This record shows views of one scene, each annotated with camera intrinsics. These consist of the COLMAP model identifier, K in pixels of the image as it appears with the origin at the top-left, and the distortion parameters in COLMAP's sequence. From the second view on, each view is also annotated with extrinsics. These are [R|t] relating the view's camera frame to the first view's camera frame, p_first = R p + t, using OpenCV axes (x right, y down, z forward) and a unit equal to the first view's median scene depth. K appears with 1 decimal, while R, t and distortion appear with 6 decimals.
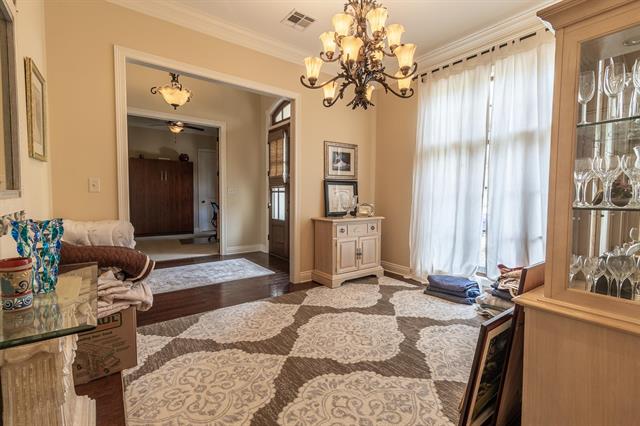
lens RADIAL K [[291.6, 0, 317.1], [0, 291.6, 211.3], [0, 0, 1]] dist [-0.002791, 0.000140]
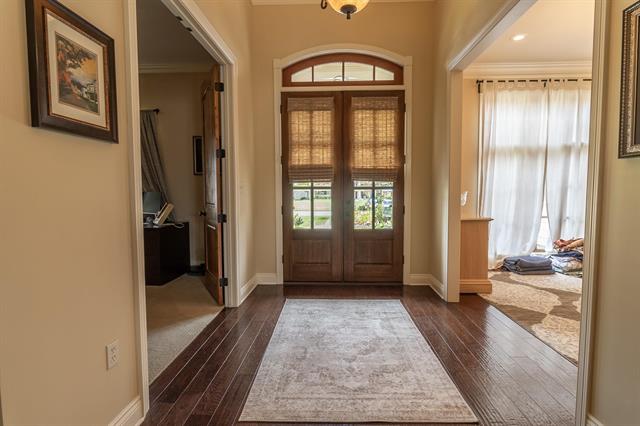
lens RADIAL K [[320.9, 0, 320.2], [0, 320.9, 211.1], [0, 0, 1]] dist [0.002170, 0.000569]
pose [[0.618592, -0.060540, 0.783376, -1.049414], [0.056421, 0.997876, 0.032564, -0.055609], [-0.783684, 0.024055, 0.620694, 0.782965]]
